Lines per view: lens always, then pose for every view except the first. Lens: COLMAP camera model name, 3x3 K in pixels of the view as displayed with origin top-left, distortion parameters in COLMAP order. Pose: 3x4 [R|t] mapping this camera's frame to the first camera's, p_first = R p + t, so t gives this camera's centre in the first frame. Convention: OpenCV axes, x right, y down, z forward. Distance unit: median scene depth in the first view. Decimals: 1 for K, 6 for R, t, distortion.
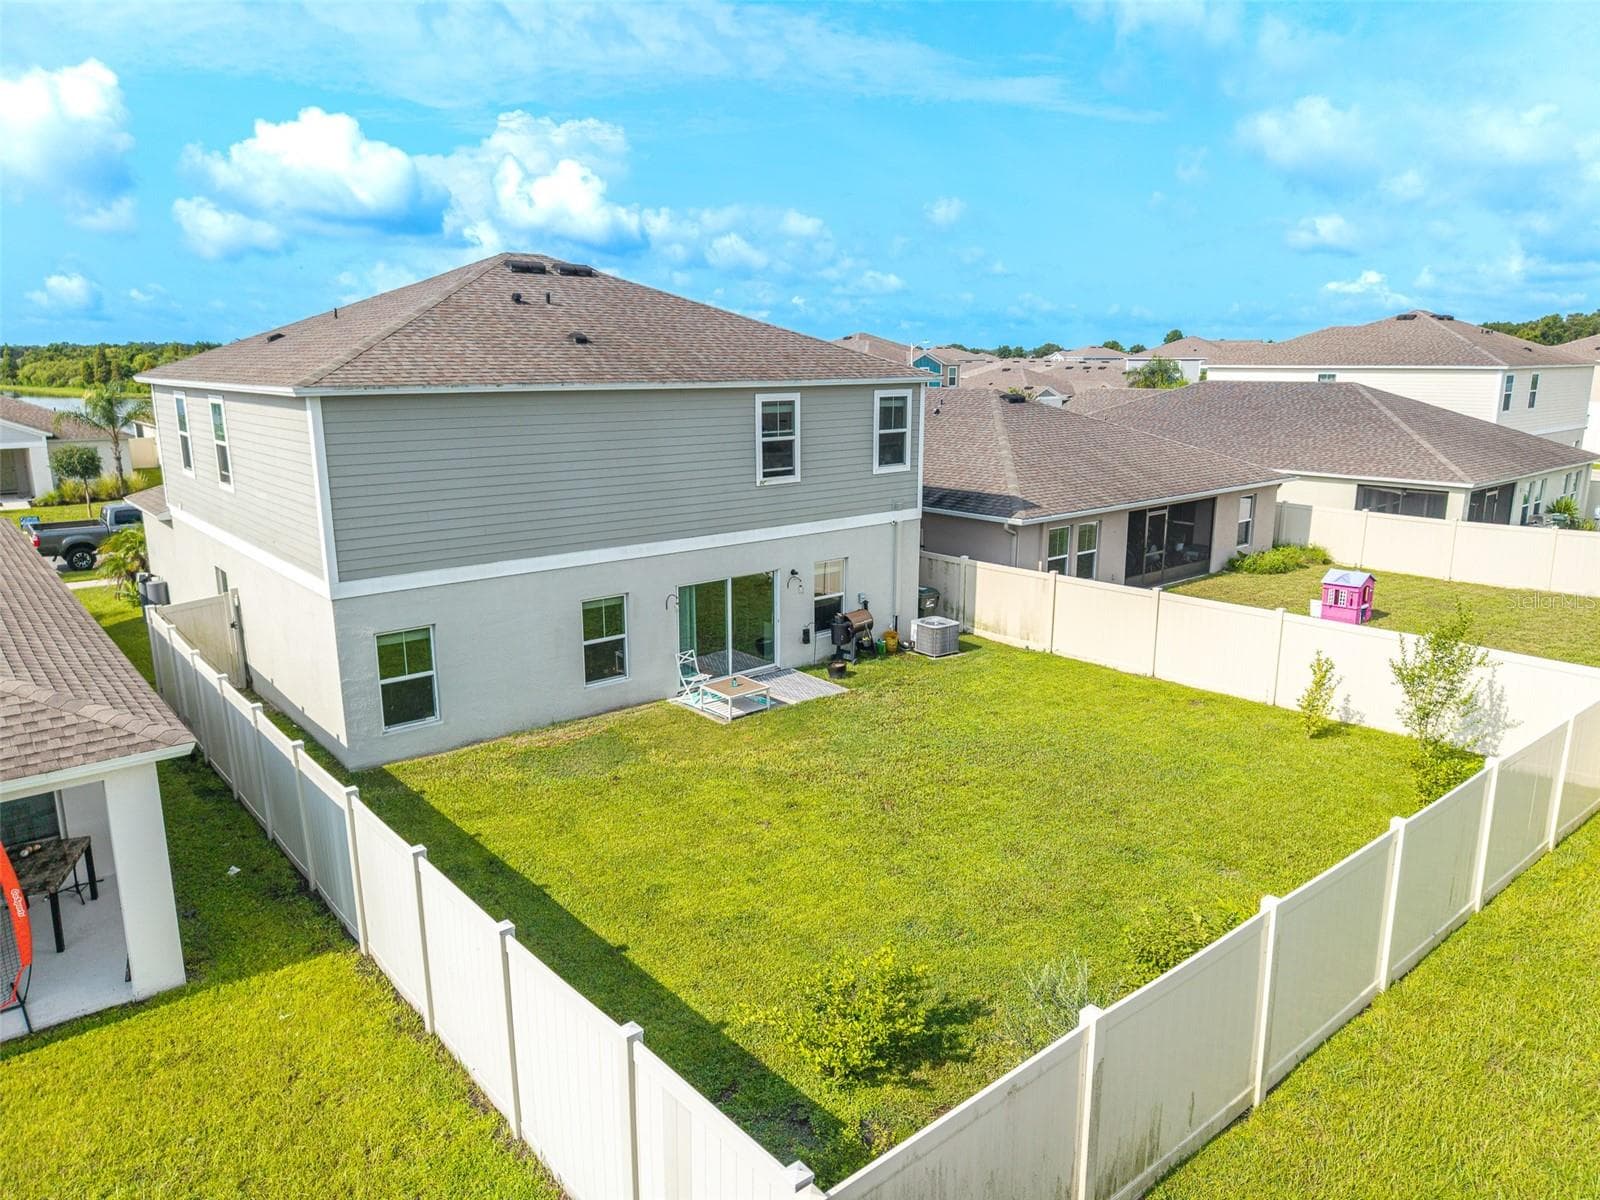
lens RADIAL K [[1070.2, 0, 800.0], [0, 1070.2, 600.0], [0, 0, 1]] dist [0.066410, -0.100440]
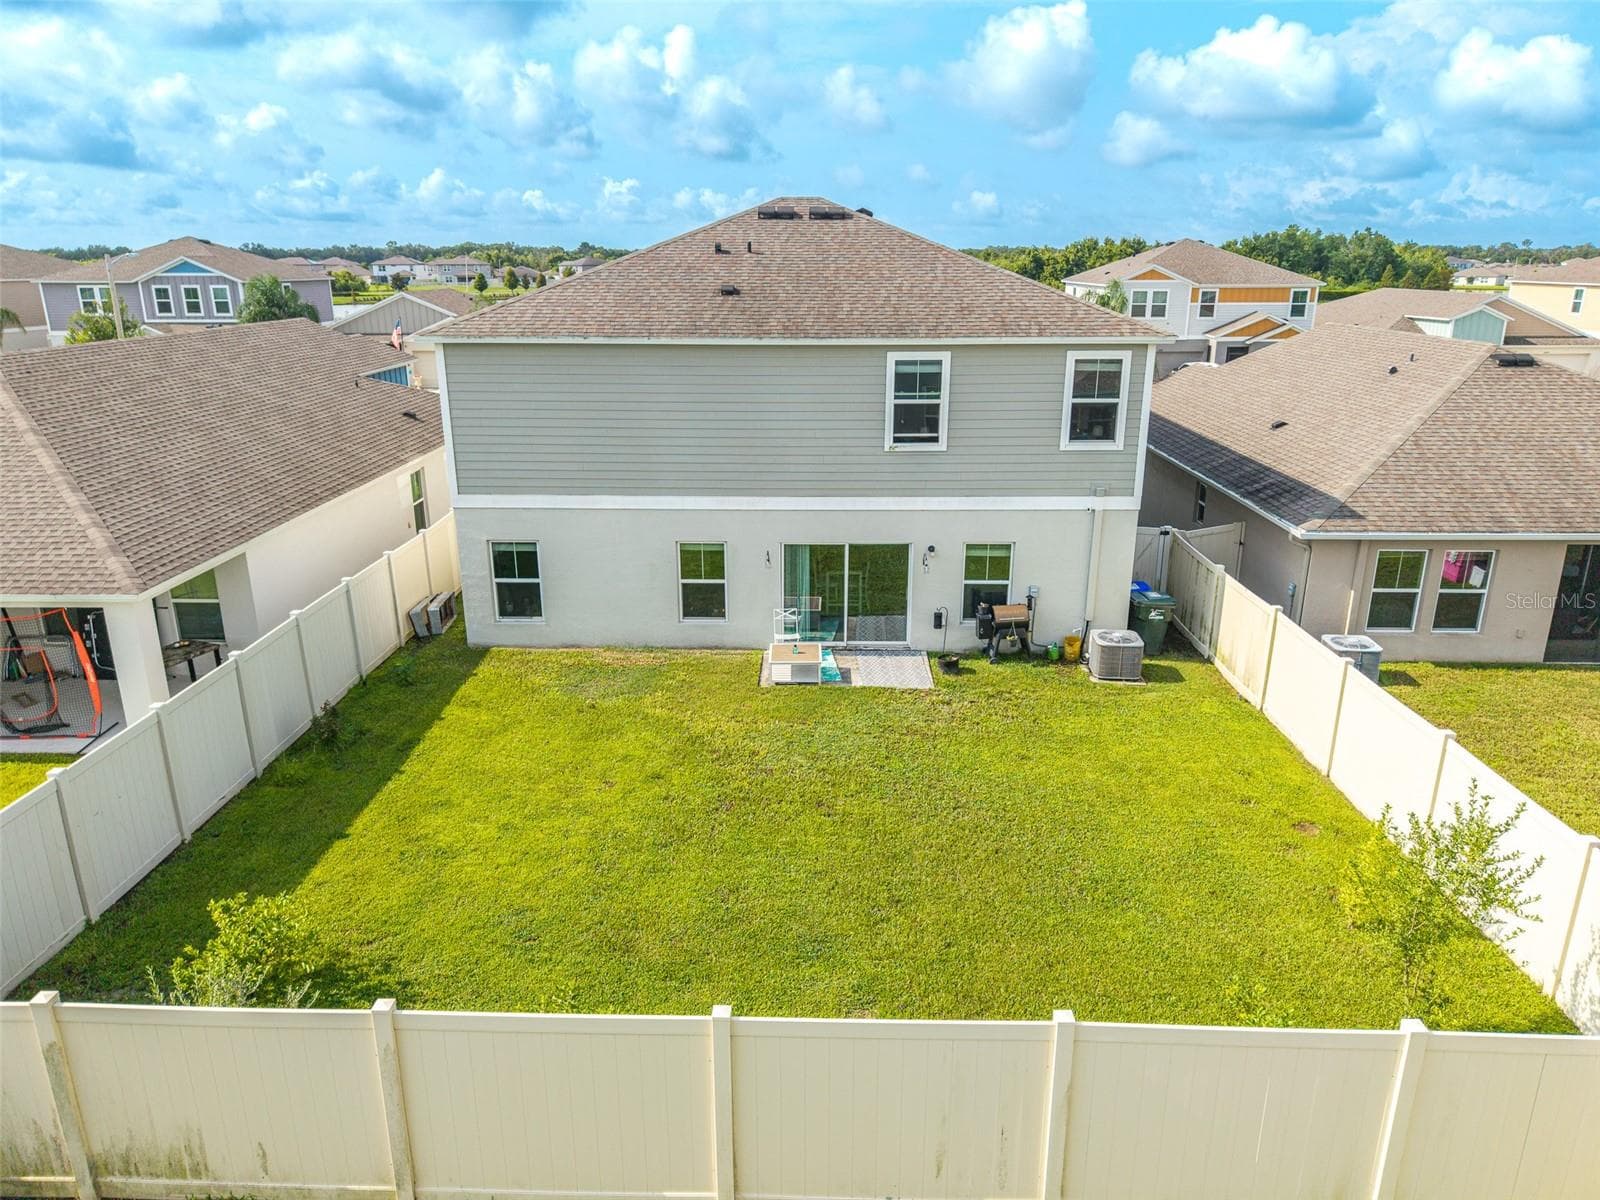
lens RADIAL K [[1070.2, 0, 800.0], [0, 1070.2, 600.0], [0, 0, 1]] dist [0.066410, -0.100440]
pose [[0.751588, 0.200070, -0.628560, 0.529804], [-0.146256, 0.979720, 0.136961, -0.098640], [0.643215, -0.011008, 0.765607, 0.241063]]
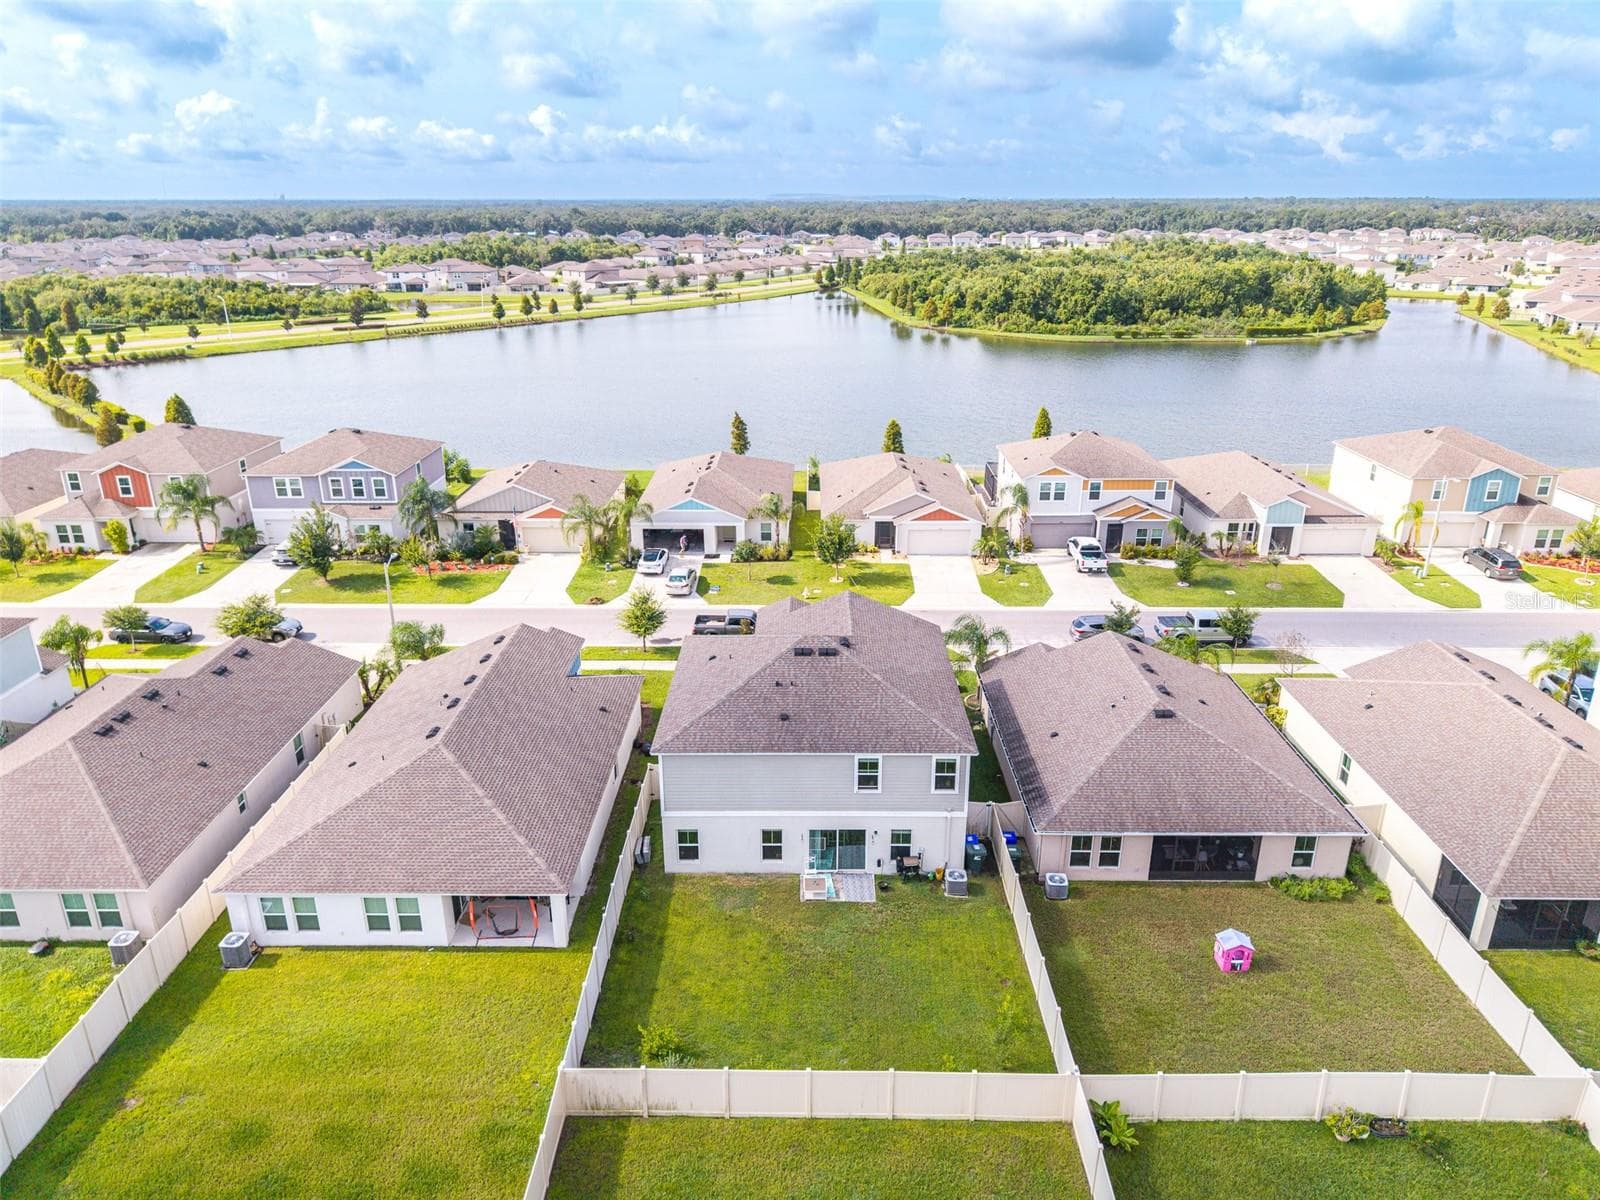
lens RADIAL K [[1100.1, 0, 800.8], [0, 1100.1, 554.2], [0, 0, 1]] dist [0.084110, -0.214859]
pose [[0.760039, 0.205755, -0.616446, 1.154355], [-0.142888, 0.978253, 0.150346, -0.902921], [0.633975, -0.026186, 0.772910, -0.759031]]
